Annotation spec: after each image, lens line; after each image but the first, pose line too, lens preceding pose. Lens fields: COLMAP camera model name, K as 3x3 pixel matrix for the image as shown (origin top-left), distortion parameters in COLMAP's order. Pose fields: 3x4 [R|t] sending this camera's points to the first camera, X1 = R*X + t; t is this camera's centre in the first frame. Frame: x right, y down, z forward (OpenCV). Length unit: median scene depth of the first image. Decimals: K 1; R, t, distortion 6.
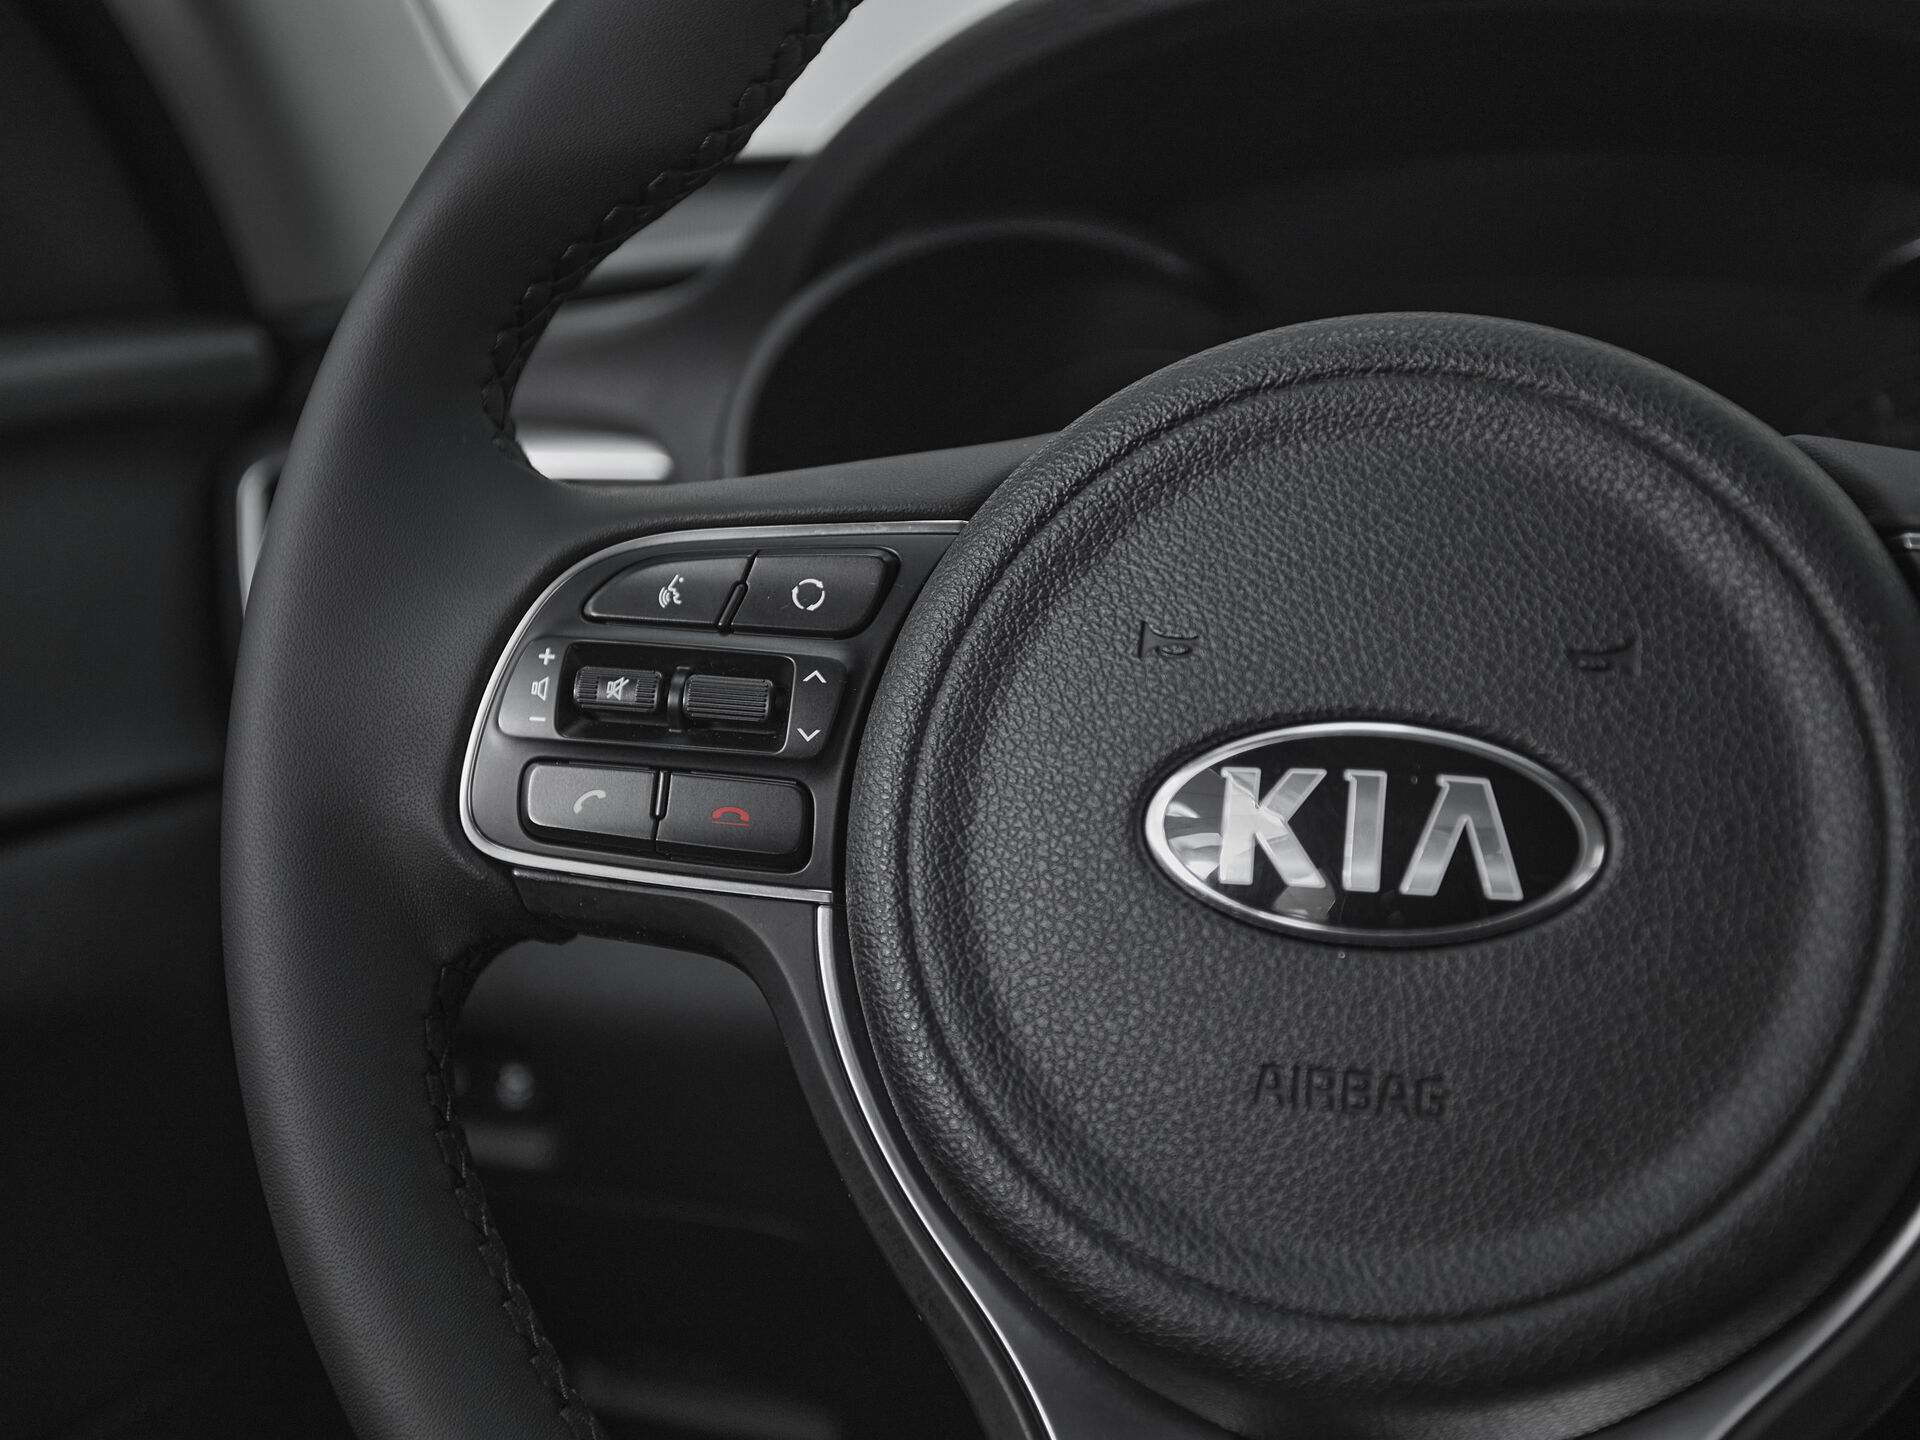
lens RADIAL K [[2227.6, 0, 988.8], [0, 2227.6, 739.1], [0, 0, 1]] dist [0.033383, 0.000000]
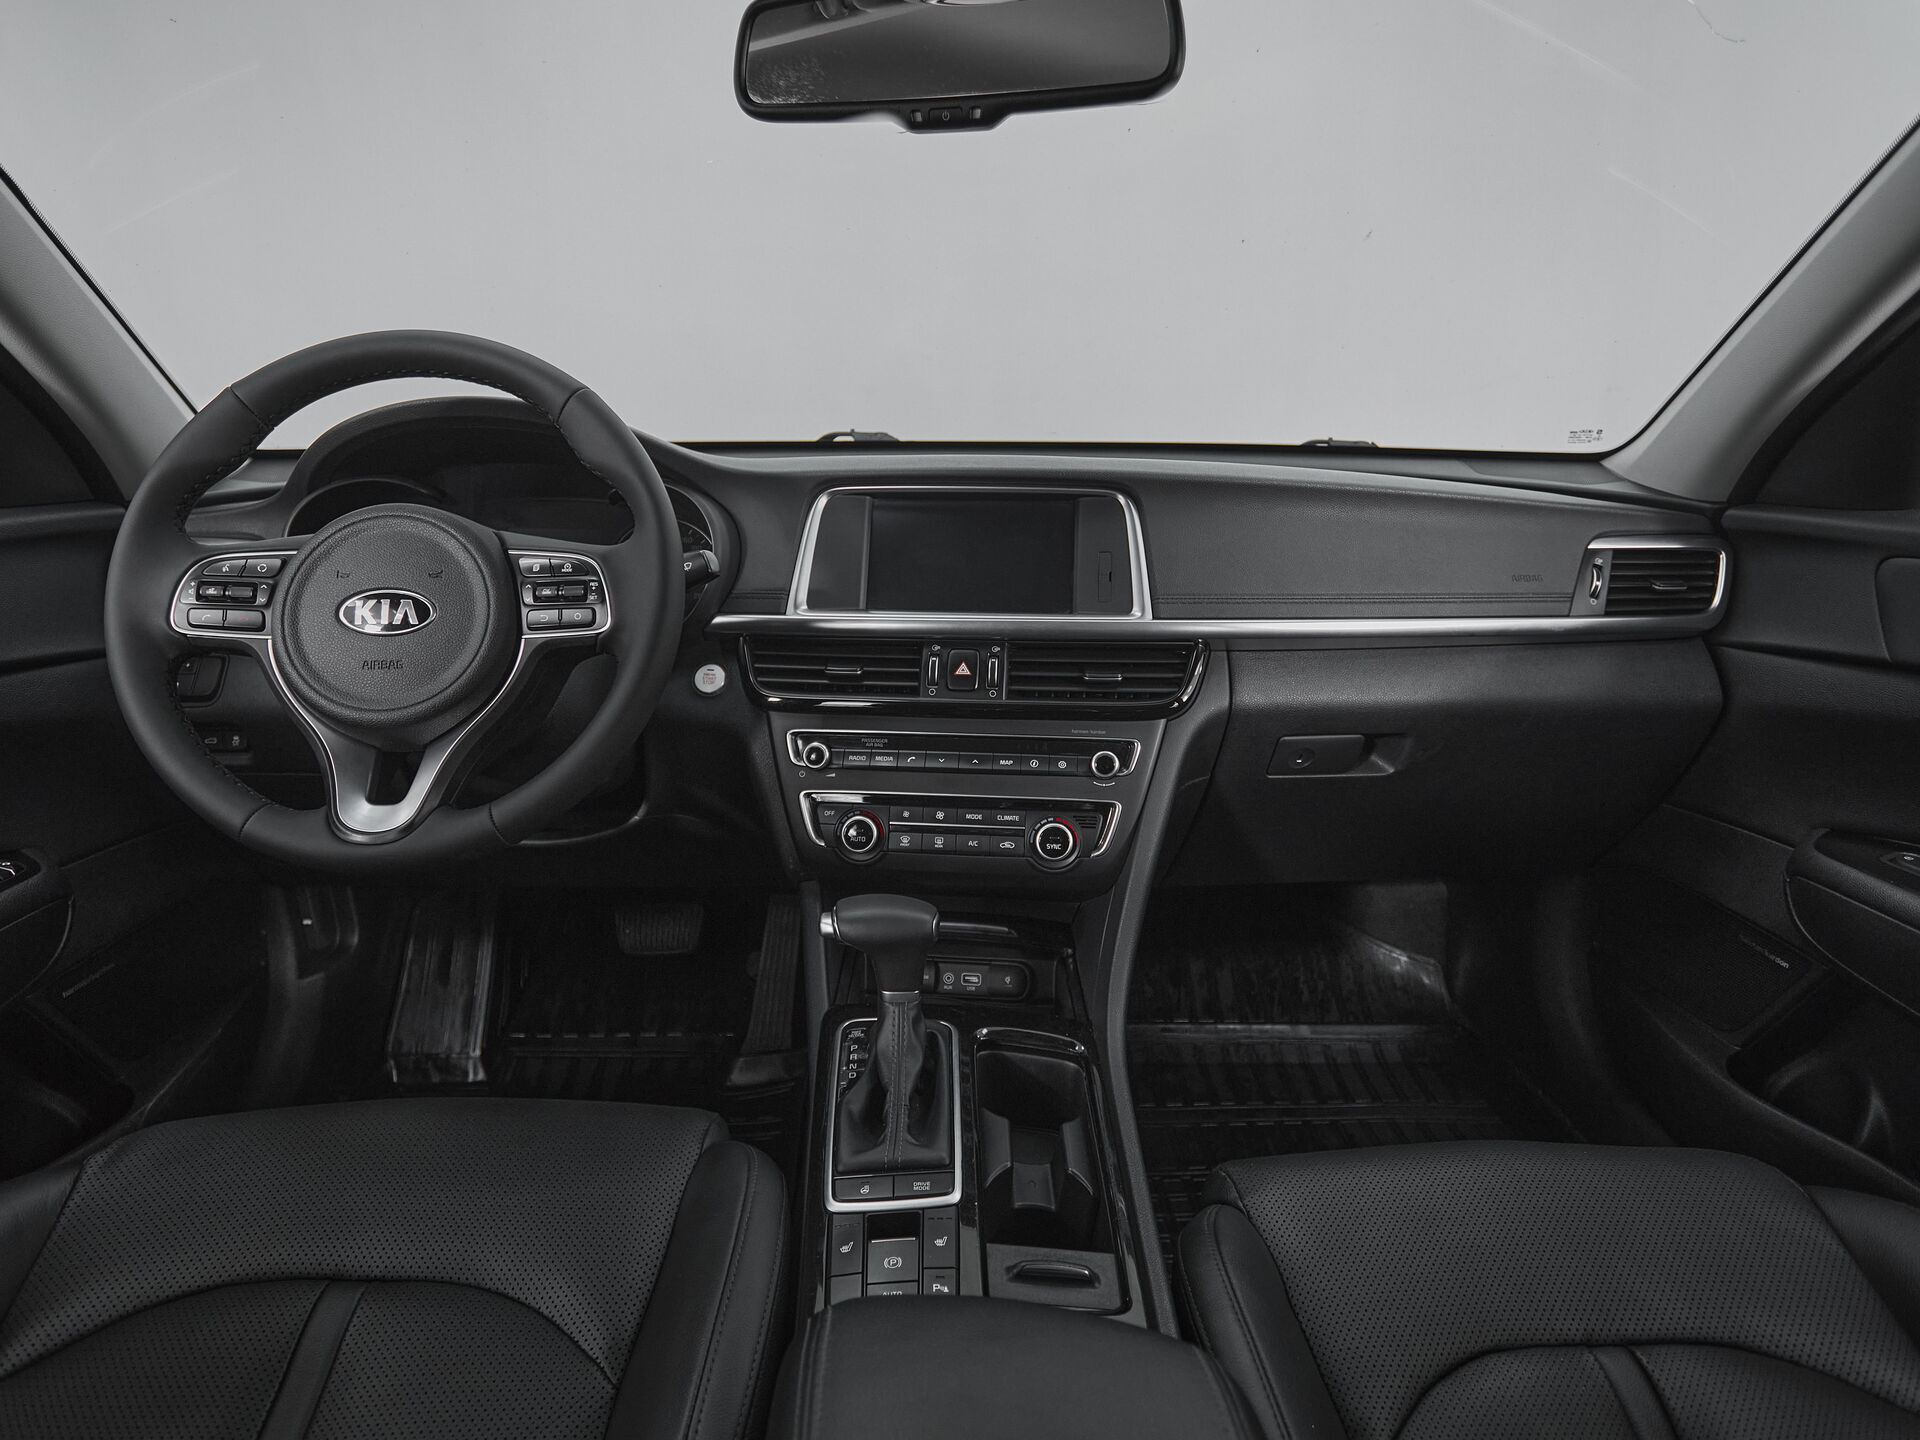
lens RADIAL K [[979.2, 0, 927.8], [0, 979.2, 726.8], [0, 0, 1]] dist [-0.006712, -0.002061]
pose [[0.945315, -0.060117, 0.320571, 0.562566], [0.049958, 0.997957, 0.039830, 0.253056], [-0.322310, -0.021637, 0.946387, -1.319754]]
